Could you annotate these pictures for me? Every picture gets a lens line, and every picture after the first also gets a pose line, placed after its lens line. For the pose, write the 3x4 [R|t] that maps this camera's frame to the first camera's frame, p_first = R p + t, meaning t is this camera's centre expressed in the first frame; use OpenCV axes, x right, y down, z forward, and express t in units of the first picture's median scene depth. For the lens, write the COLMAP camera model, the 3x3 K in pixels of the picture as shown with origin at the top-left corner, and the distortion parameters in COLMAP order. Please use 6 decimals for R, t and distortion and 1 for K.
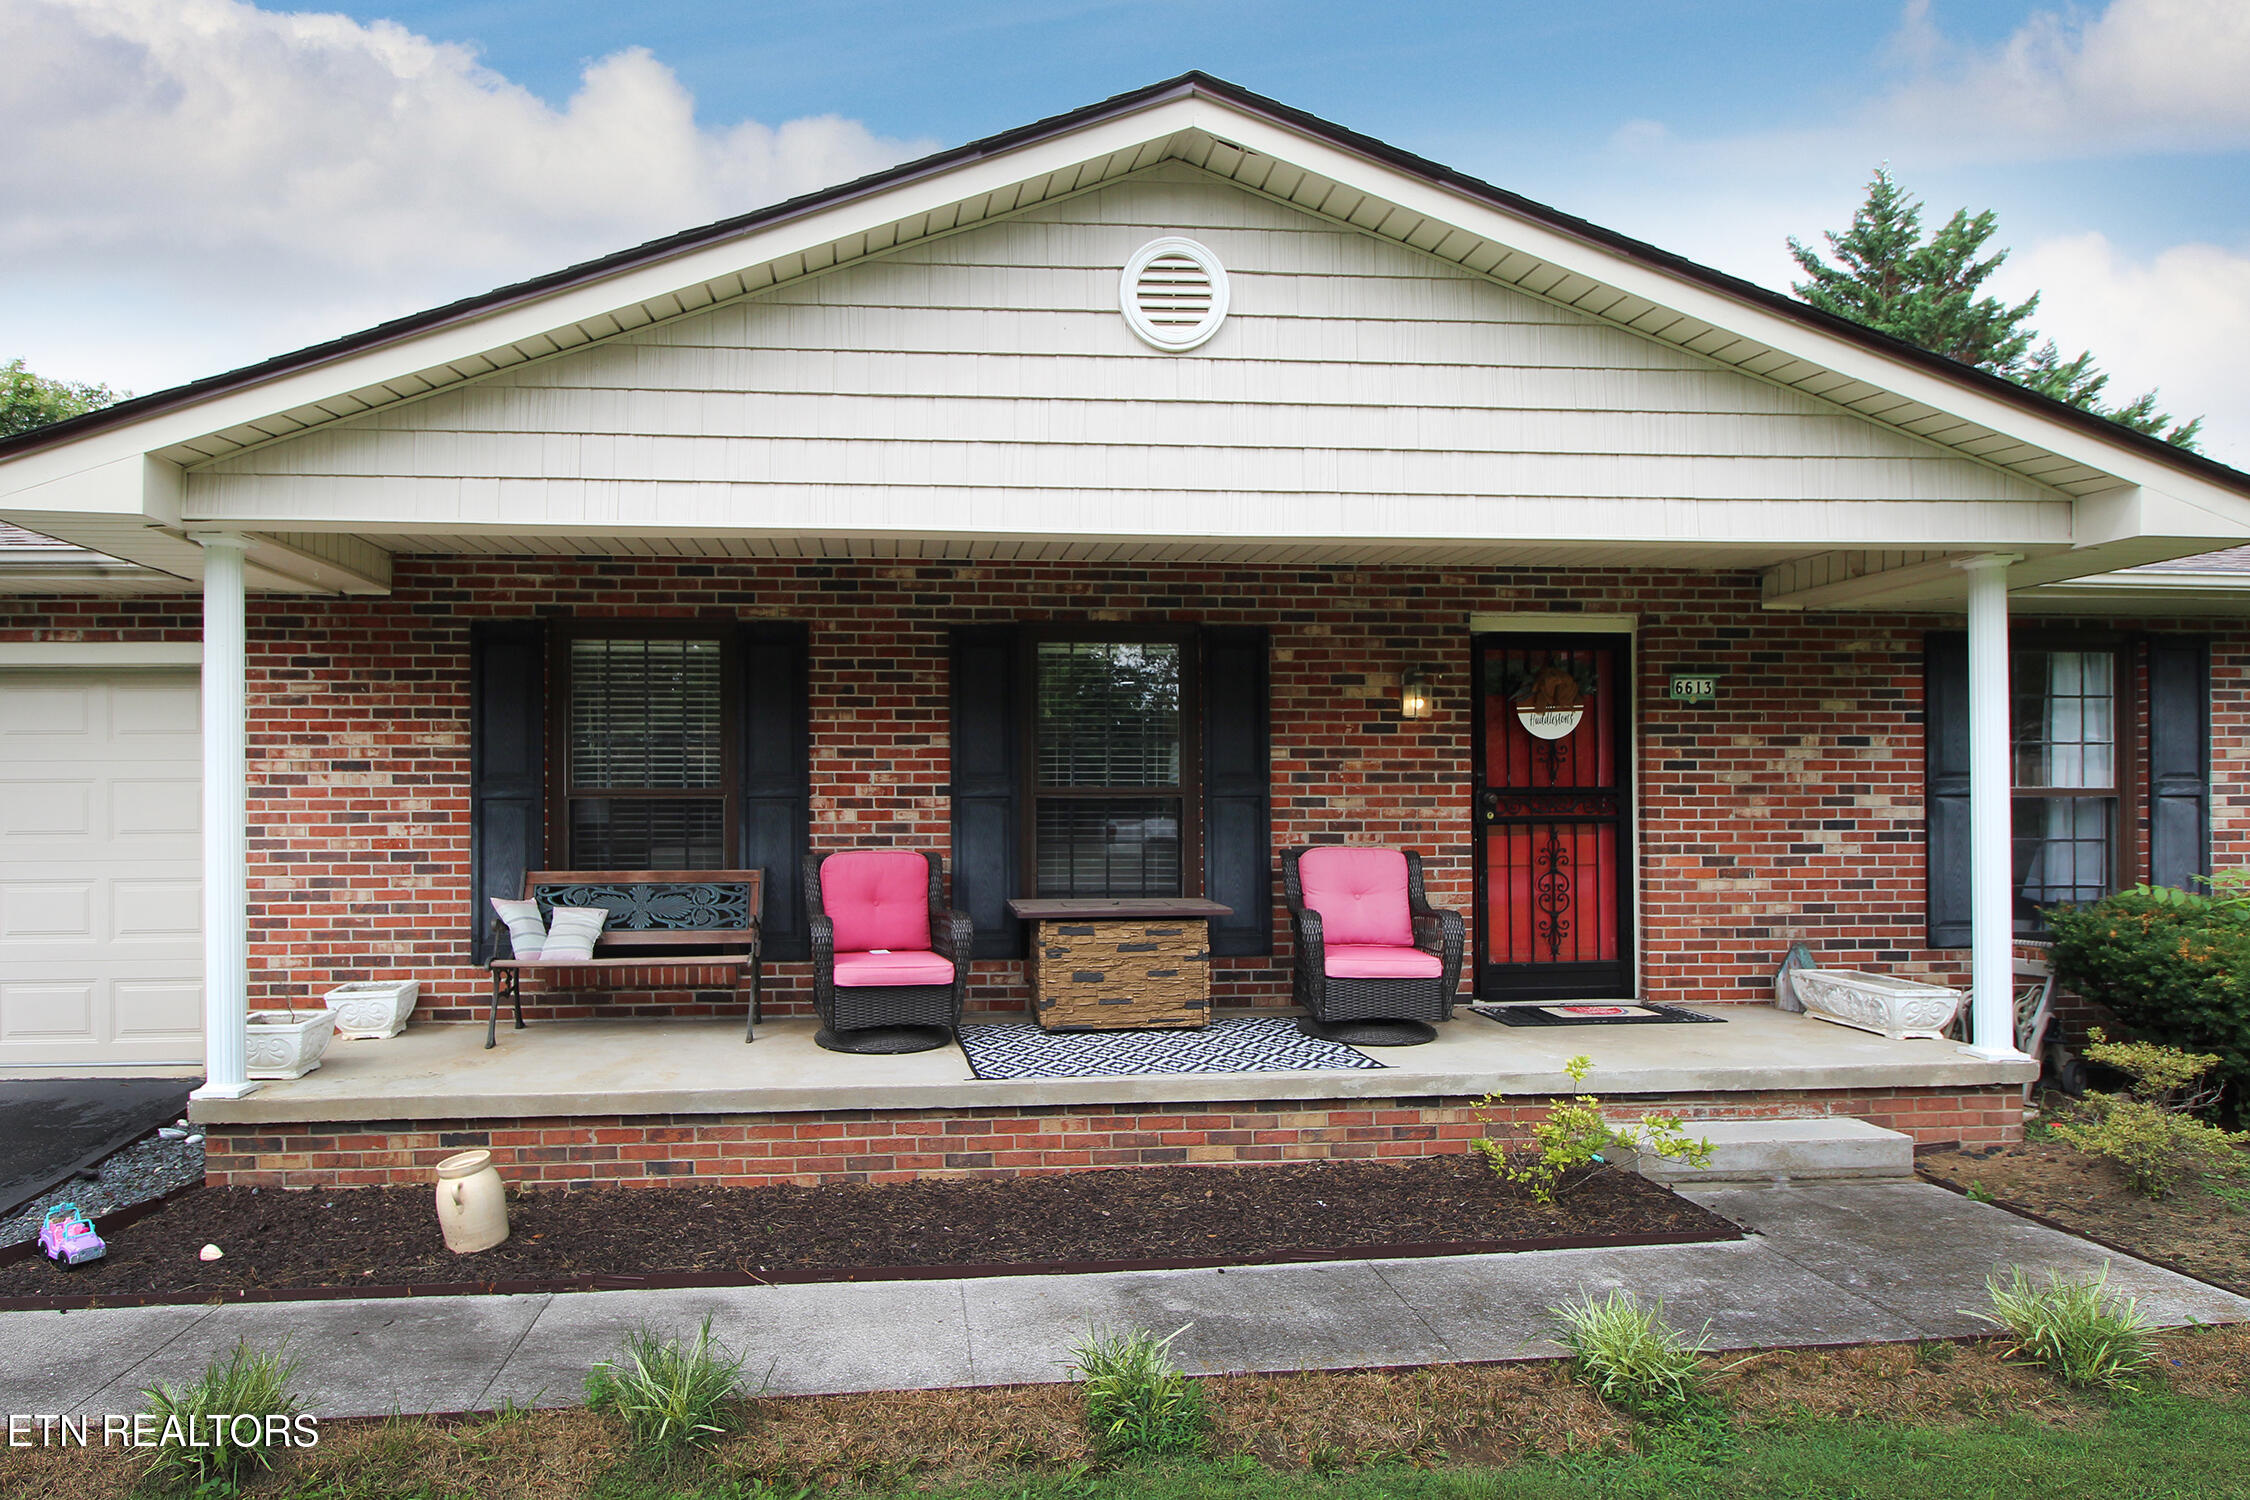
lens RADIAL K [[1261.6, 0, 975.4], [0, 1261.6, 825.1], [0, 0, 1]] dist [-0.007206, -0.003899]
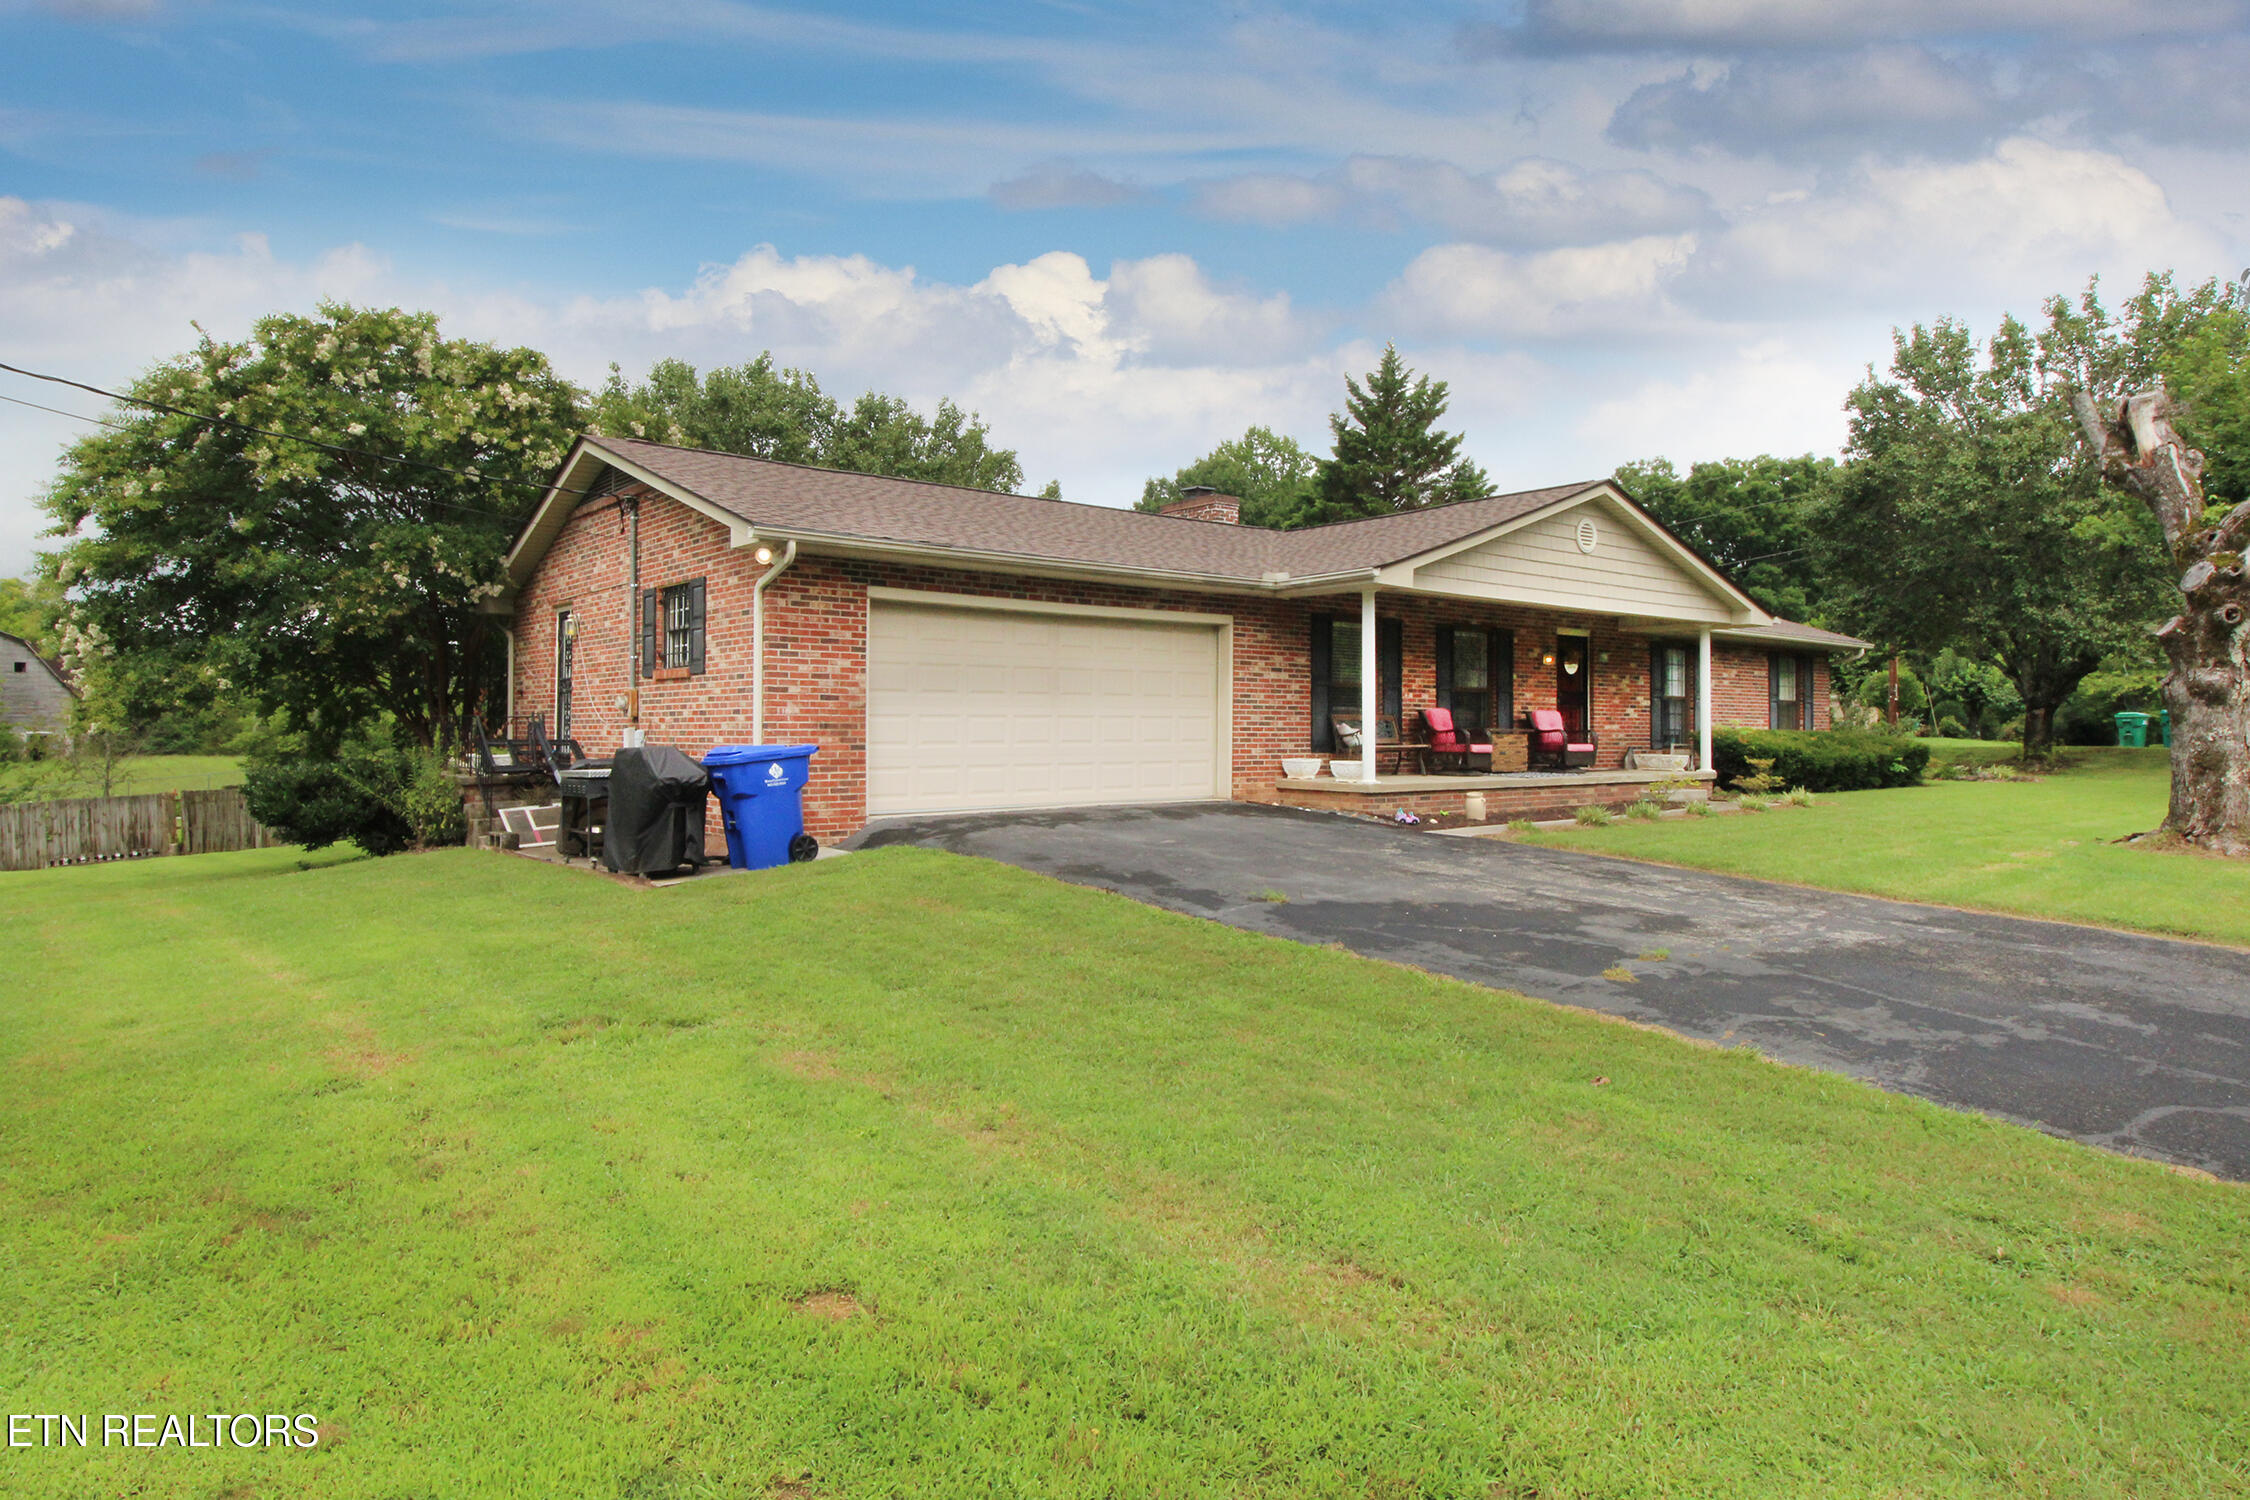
lens RADIAL K [[1346.2, 0, 1113.3], [0, 1346.2, 733.7], [0, 0, 1]] dist [0.003018, -0.008956]
pose [[0.822442, 0.003700, 0.568837, -2.116383], [0.012814, 0.999605, -0.025029, 0.127917], [-0.568705, 0.027874, 0.822069, -0.880111]]
